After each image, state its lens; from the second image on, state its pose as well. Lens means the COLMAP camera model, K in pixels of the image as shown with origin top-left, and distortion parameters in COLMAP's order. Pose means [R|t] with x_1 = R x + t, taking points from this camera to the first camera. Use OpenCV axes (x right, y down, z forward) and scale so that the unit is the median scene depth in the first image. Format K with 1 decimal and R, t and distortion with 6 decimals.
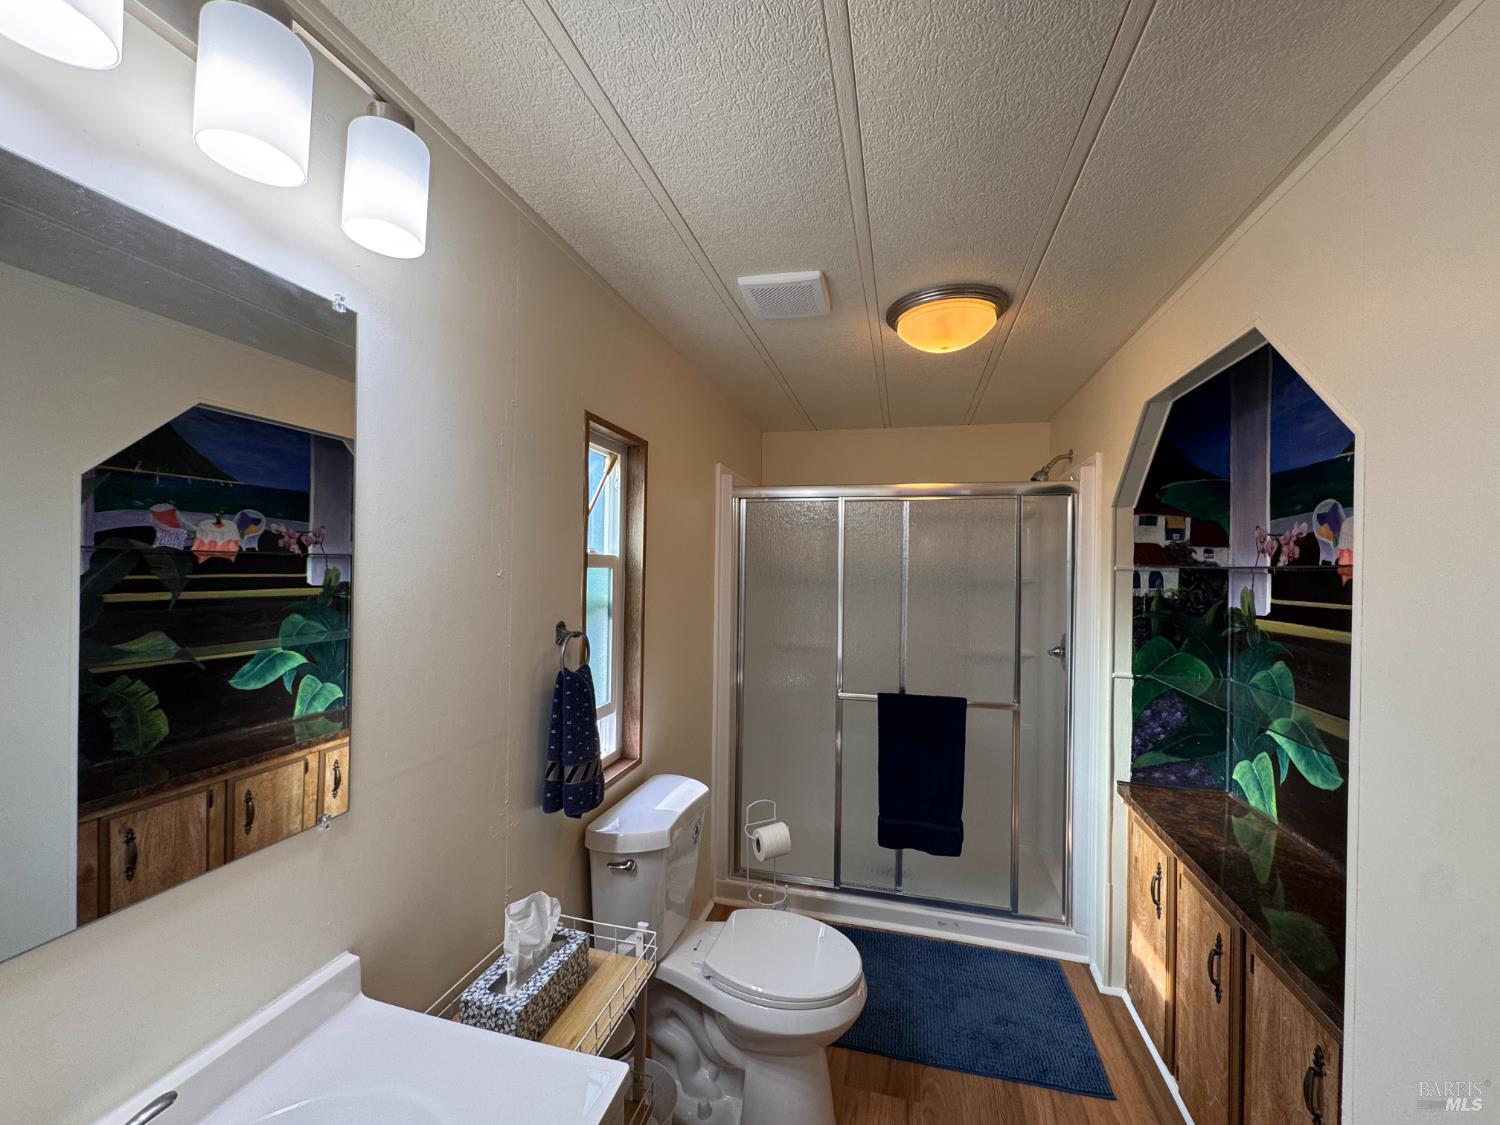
lens RADIAL K [[598.9, 0, 750.0], [0, 598.9, 562.5], [0, 0, 1]] dist [-0.003075, 0.000559]
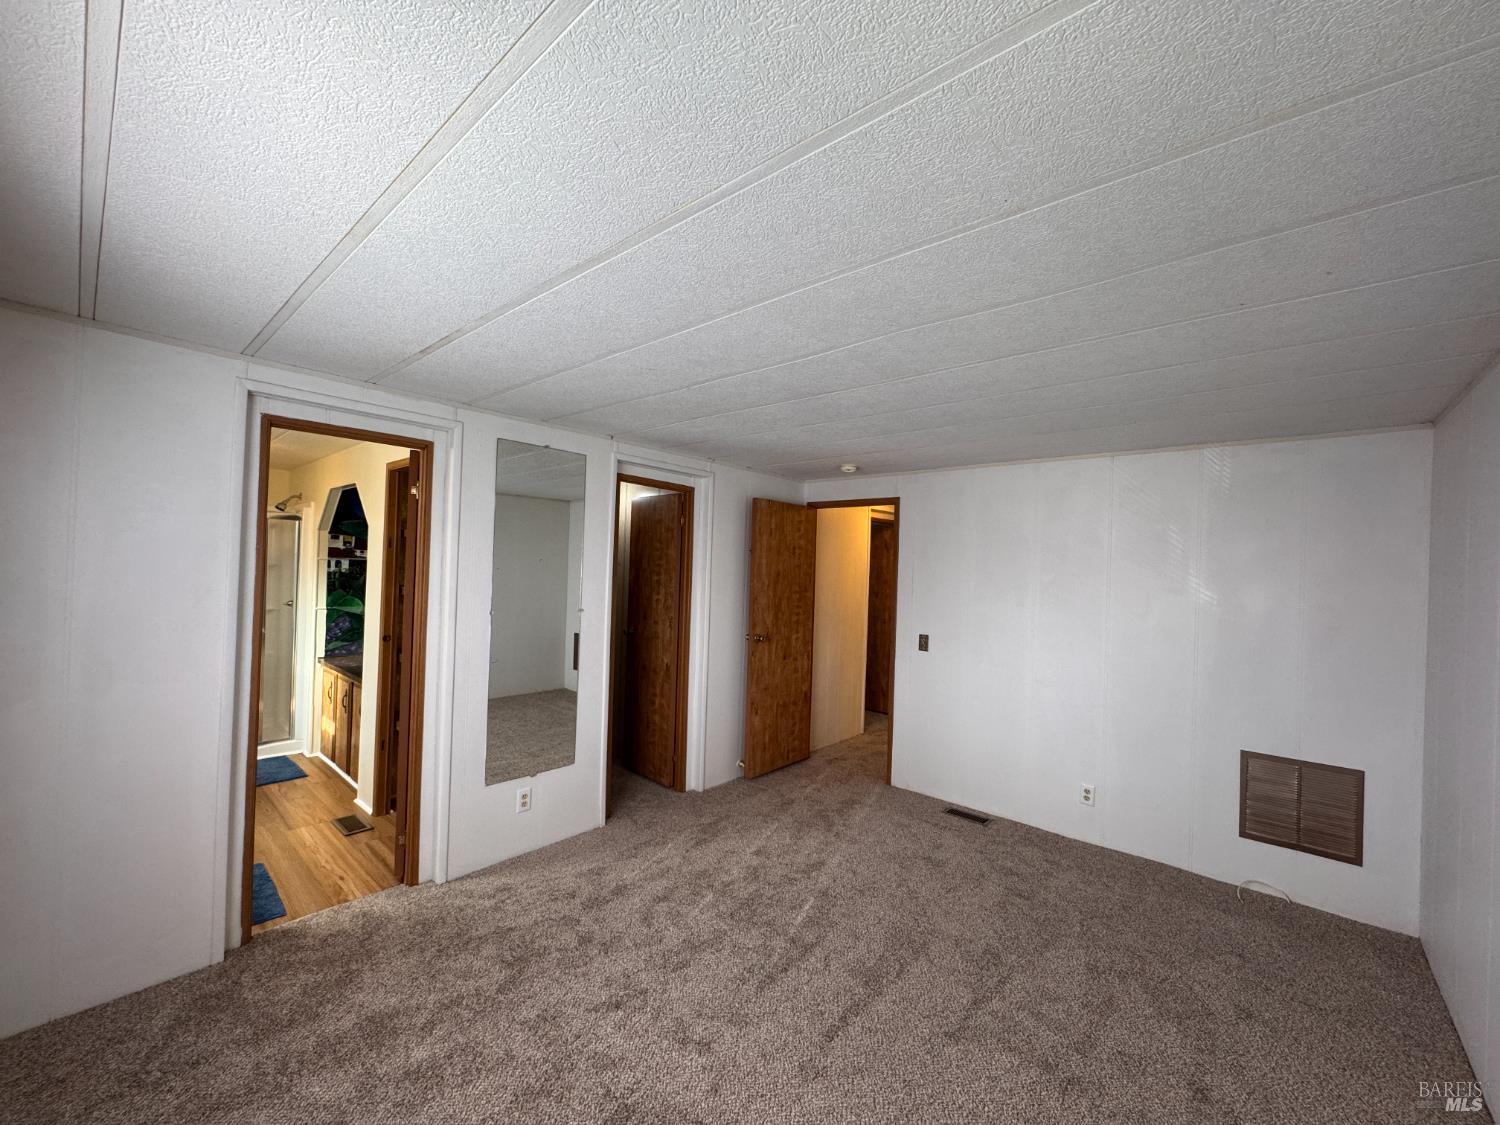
lens RADIAL K [[598.9, 0, 750.0], [0, 598.9, 562.5], [0, 0, 1]] dist [-0.003075, 0.000559]
pose [[0.450292, 0.004668, 0.892869, -0.616660], [-0.027398, 0.999588, 0.008592, -0.037575], [-0.892461, -0.028332, 0.450234, -1.365827]]
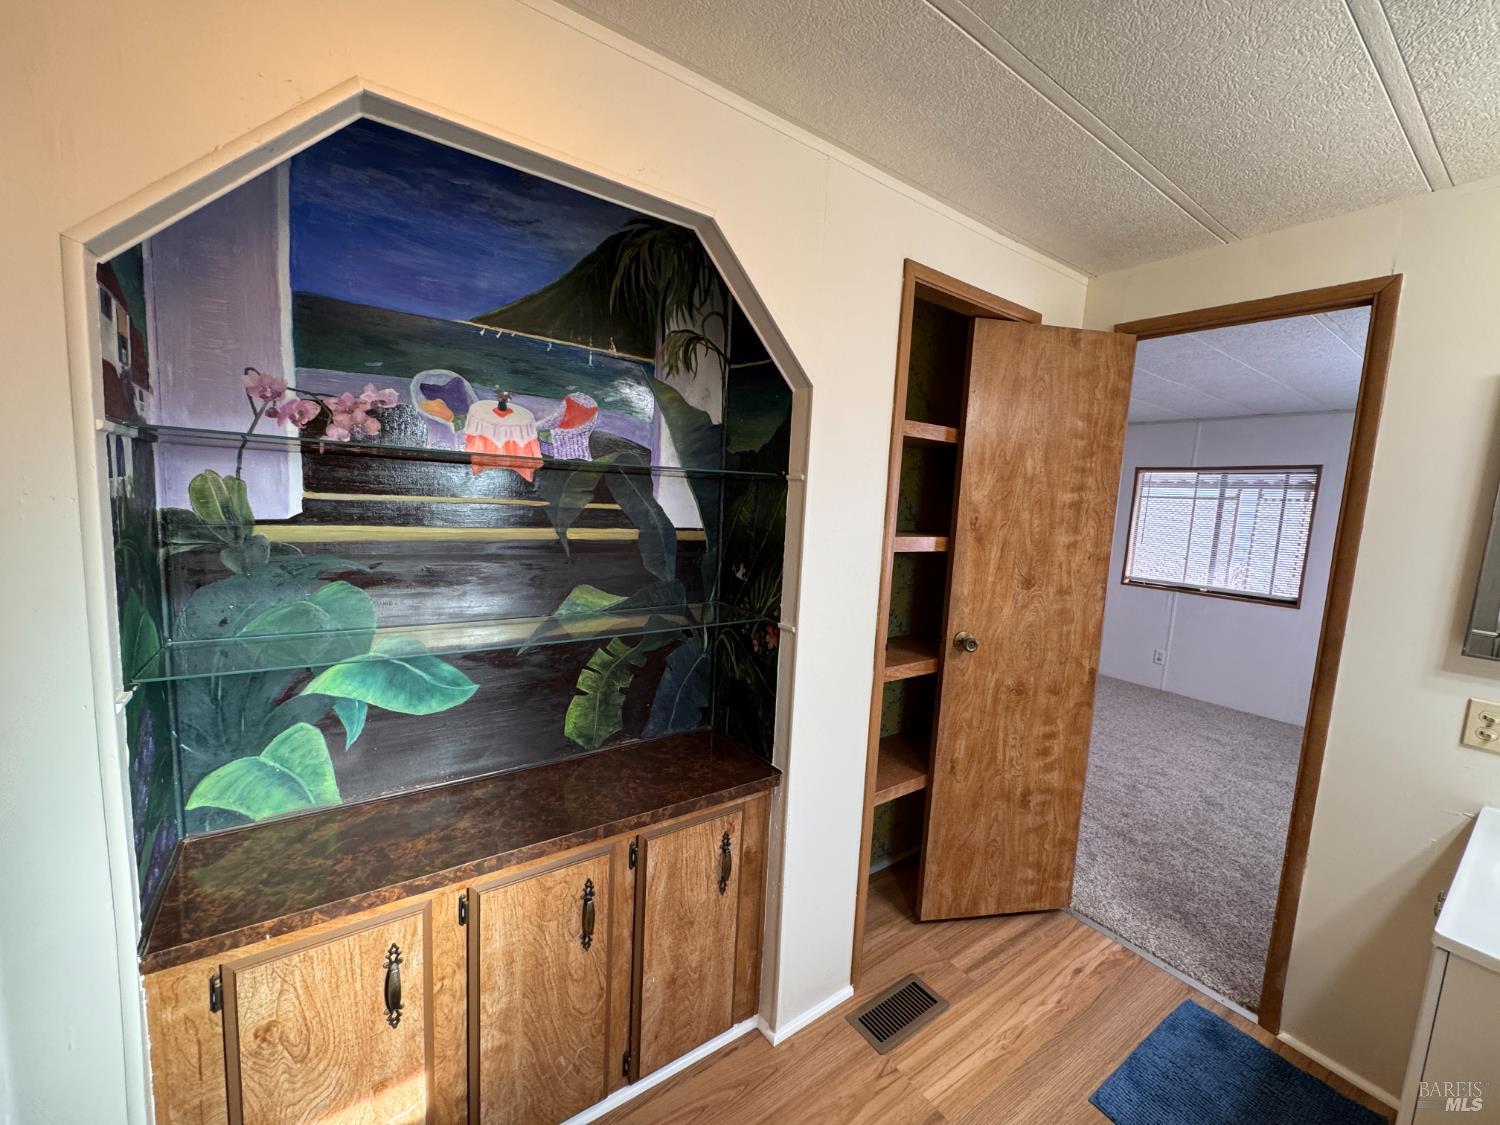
lens RADIAL K [[598.9, 0, 750.0], [0, 598.9, 562.5], [0, 0, 1]] dist [-0.003075, 0.000559]
pose [[-0.762932, -0.123198, 0.634631, 0.070416], [-0.065339, 0.991342, 0.113897, 0.028245], [-0.643168, 0.045430, -0.764376, 1.075076]]
